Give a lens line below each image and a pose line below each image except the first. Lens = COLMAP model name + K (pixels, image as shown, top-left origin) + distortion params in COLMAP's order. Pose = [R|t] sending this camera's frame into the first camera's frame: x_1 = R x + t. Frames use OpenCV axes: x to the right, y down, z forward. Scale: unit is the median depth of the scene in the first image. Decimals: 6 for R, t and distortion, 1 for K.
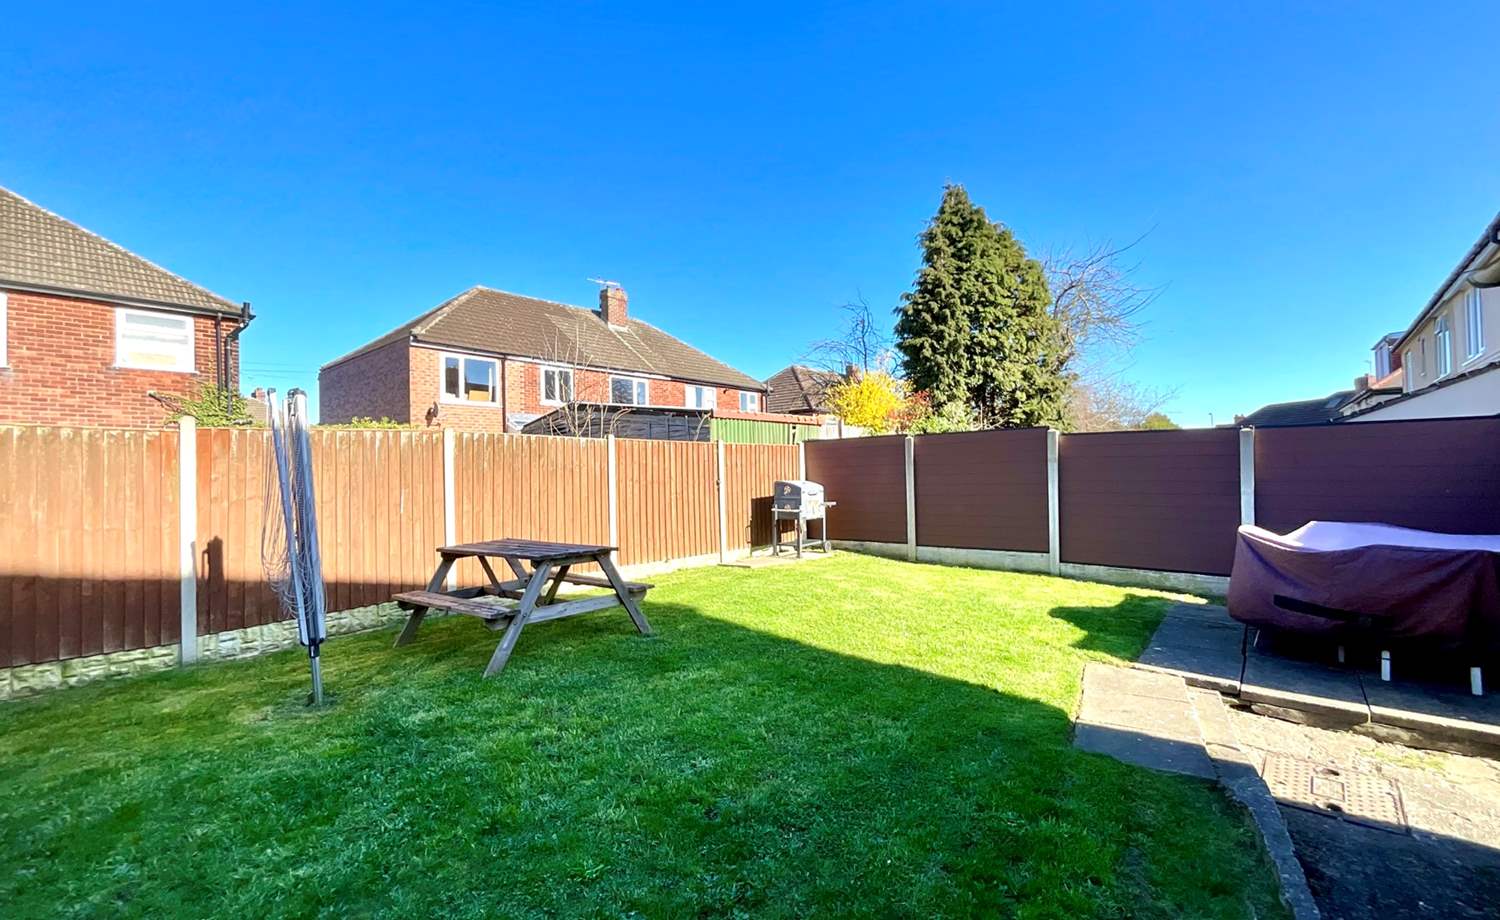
lens RADIAL K [[612.3, 0, 749.6], [0, 612.3, 462.0], [0, 0, 1]] dist [-0.000955, 0.000165]
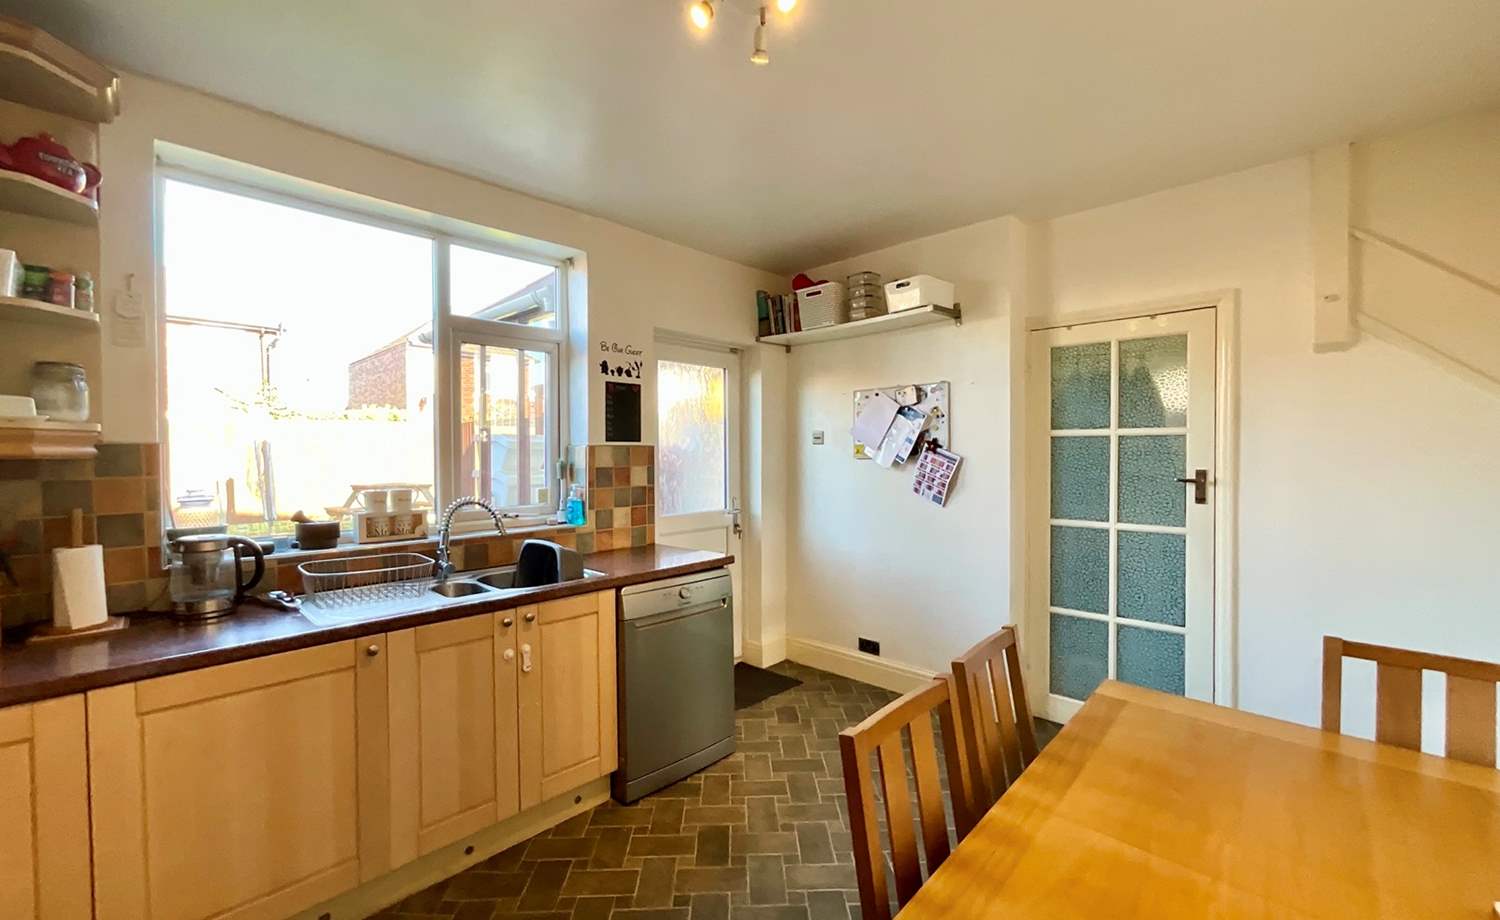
lens RADIAL K [[612.3, 0, 746.0], [0, 612.3, 461.6], [0, 0, 1]] dist [-0.000955, 0.000165]
pose [[0.997097, 0.018566, -0.073844, 0.315483], [-0.016718, 0.999533, 0.025567, 0.002268], [0.074284, -0.024258, 0.996942, -0.290177]]
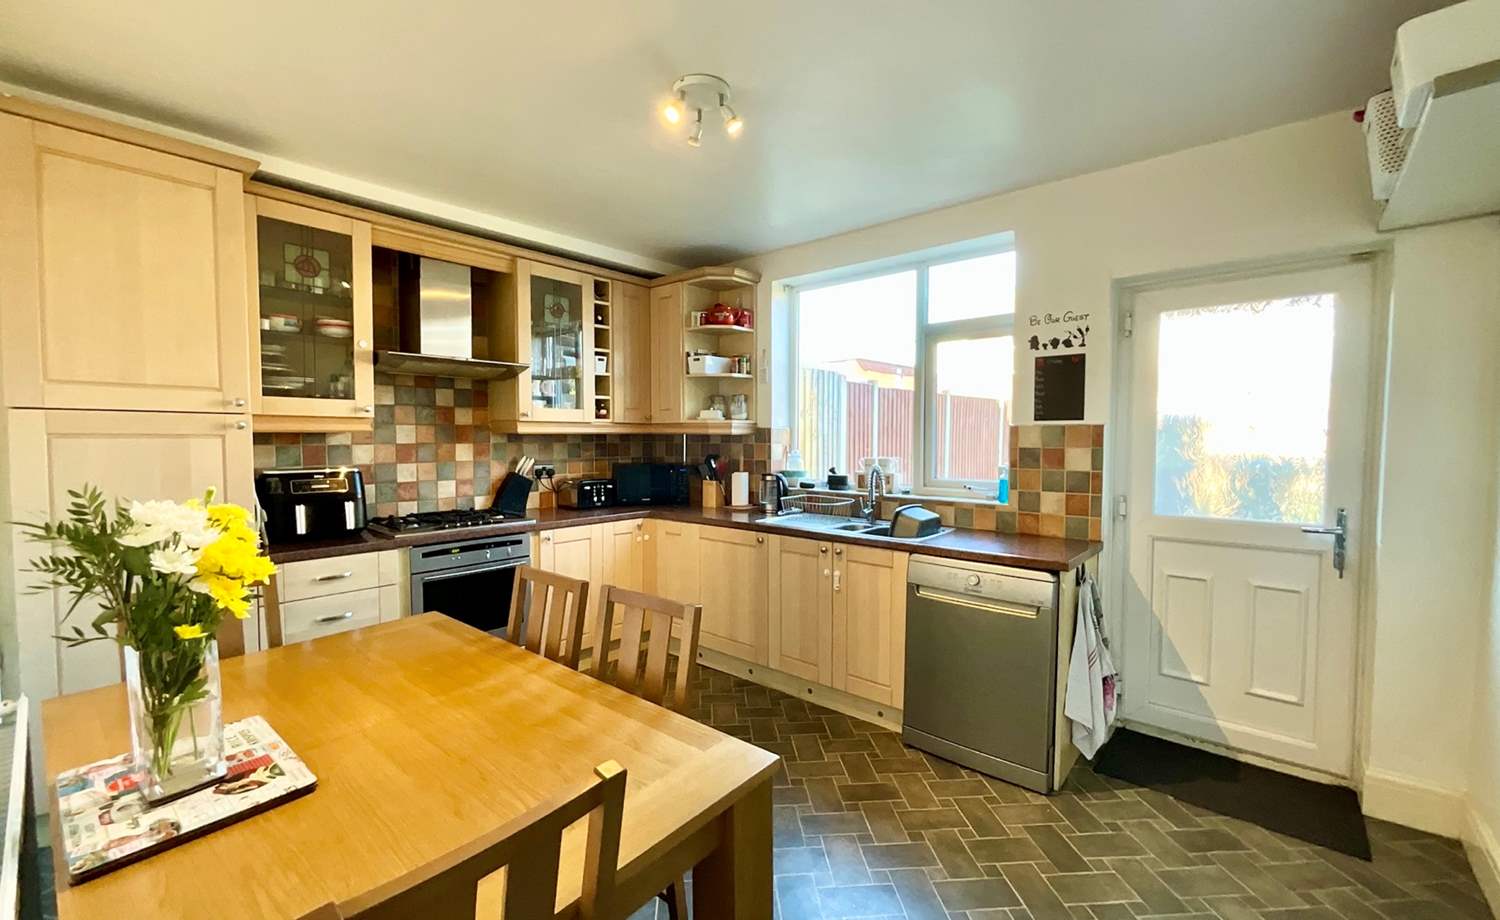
lens RADIAL K [[612.3, 0, 745.2], [0, 612.3, 458.2], [0, 0, 1]] dist [-0.000955, 0.000165]
pose [[-0.026092, 0.064031, -0.997607, 1.500041], [0.011792, 0.997897, 0.063741, -0.017834], [0.999590, -0.010100, -0.026792, 0.703111]]
